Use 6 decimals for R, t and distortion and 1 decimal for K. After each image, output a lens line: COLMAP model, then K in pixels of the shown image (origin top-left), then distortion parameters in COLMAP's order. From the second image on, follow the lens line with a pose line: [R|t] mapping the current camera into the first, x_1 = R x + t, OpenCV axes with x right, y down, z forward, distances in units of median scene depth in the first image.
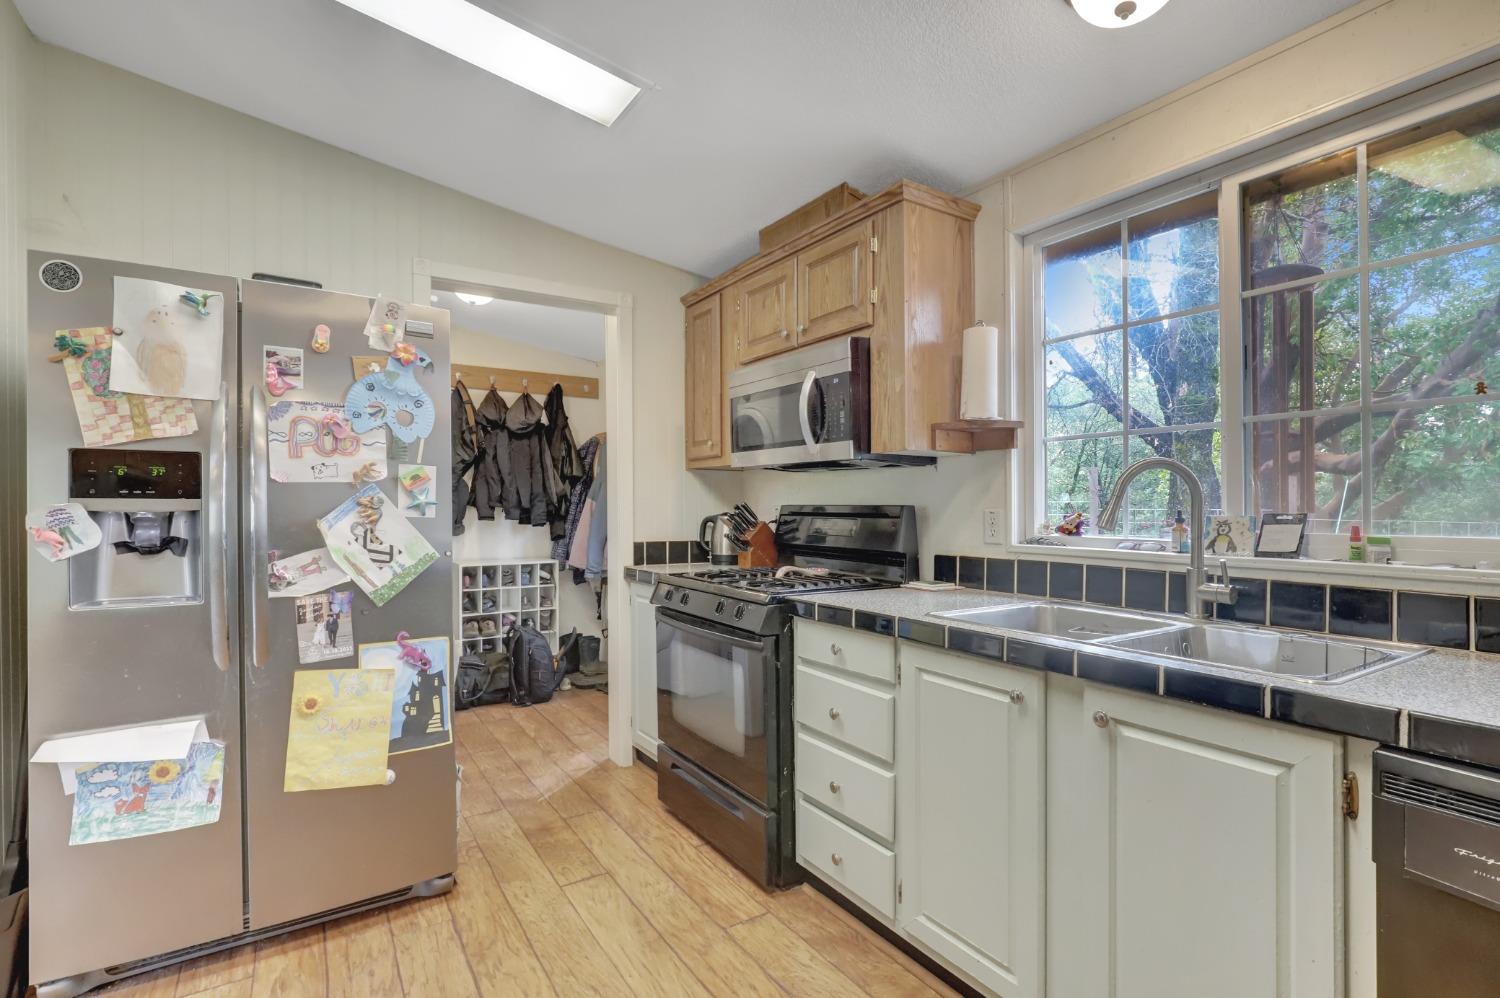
lens RADIAL K [[699.3, 0, 755.4], [0, 699.3, 500.3], [0, 0, 1]] dist [-0.018286, 0.004366]
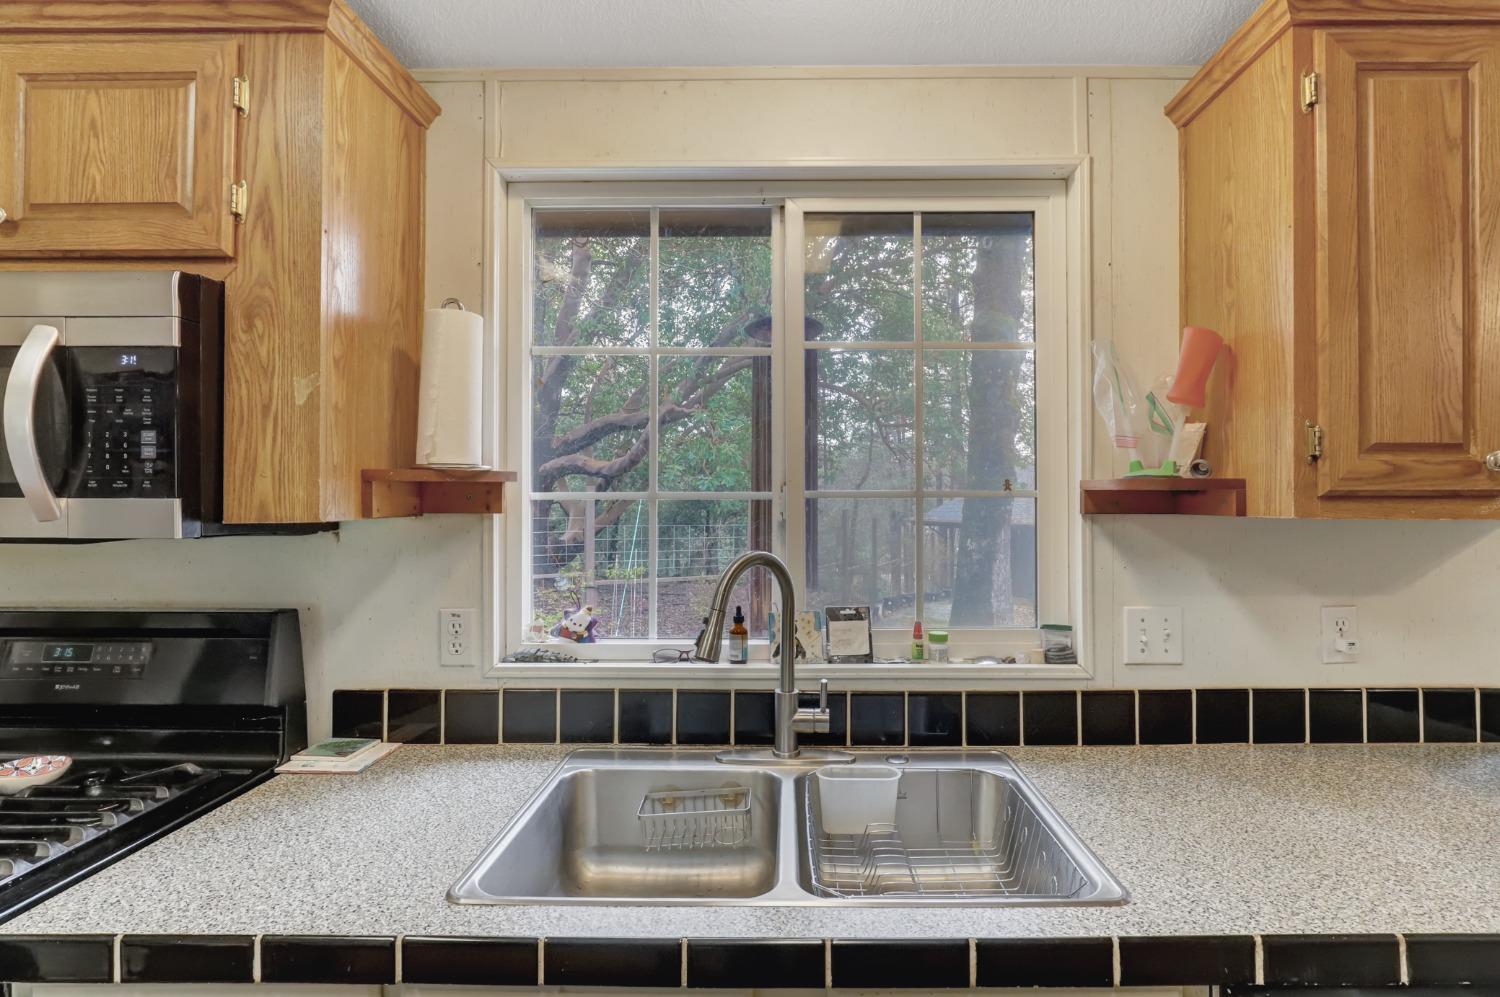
lens RADIAL K [[734.9, 0, 762.5], [0, 734.9, 485.3], [0, 0, 1]] dist [-0.018801, 0.001768]
pose [[0.550209, 0.007033, 0.834997, -0.052104], [-0.005350, 0.999974, -0.004897, -0.098454], [-0.835010, -0.001773, 0.550232, 0.441078]]
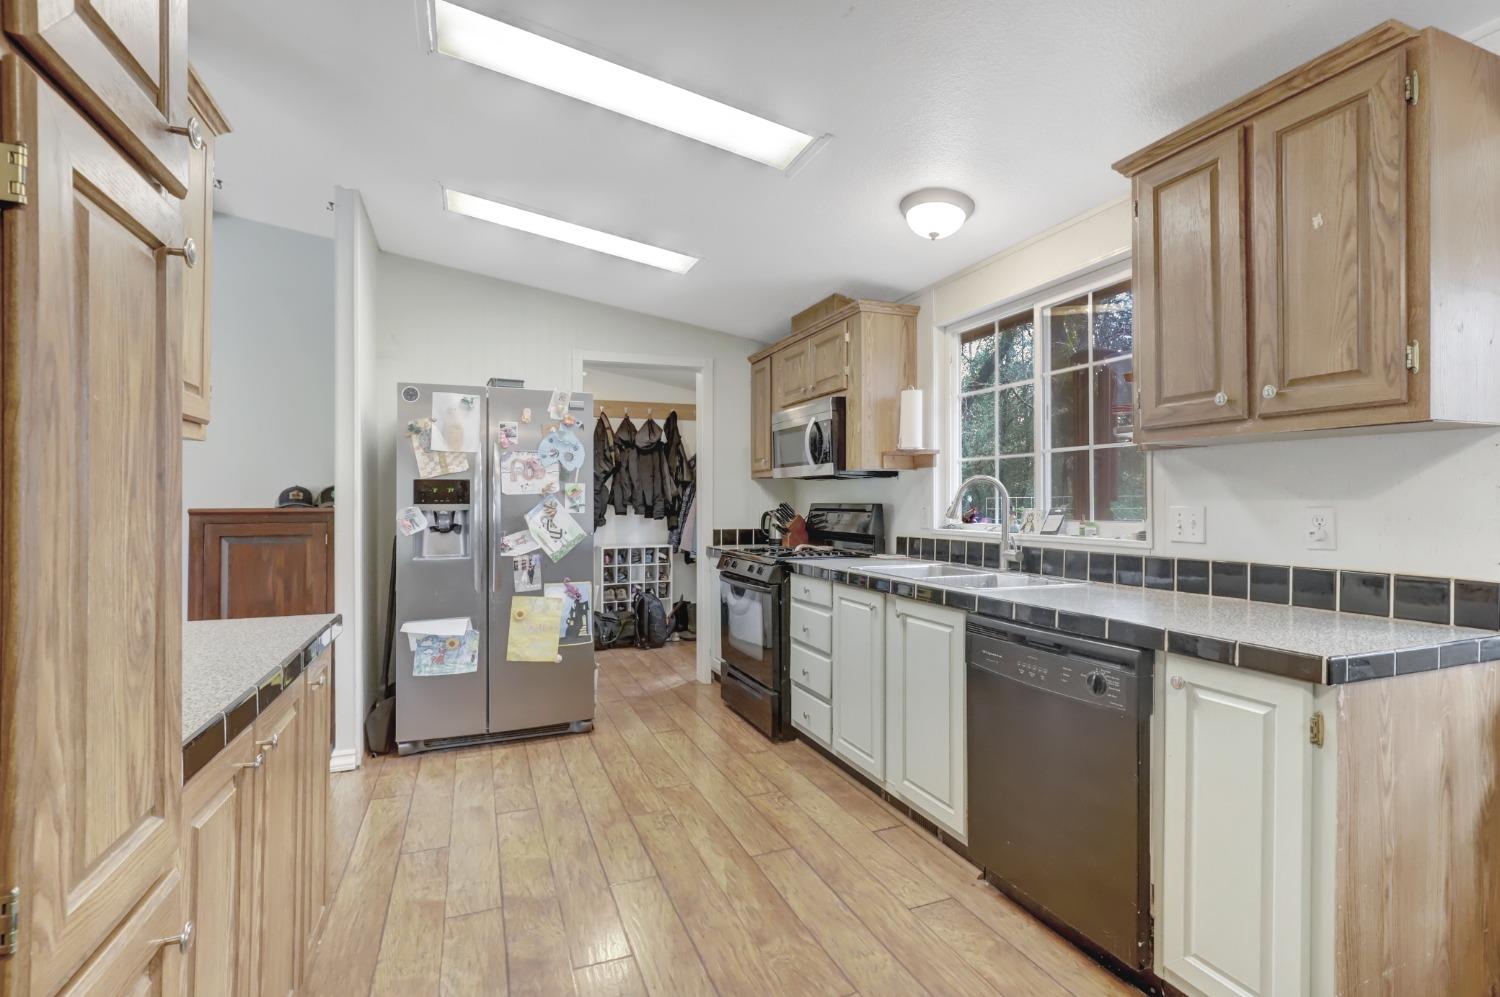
lens RADIAL K [[699.3, 0, 765.3], [0, 699.3, 450.2], [0, 0, 1]] dist [-0.018286, 0.004366]
pose [[0.983496, -0.020817, -0.179731, 0.284546], [0.009347, 0.997879, -0.064427, -0.014325], [0.180691, 0.061684, 0.981604, -0.603308]]
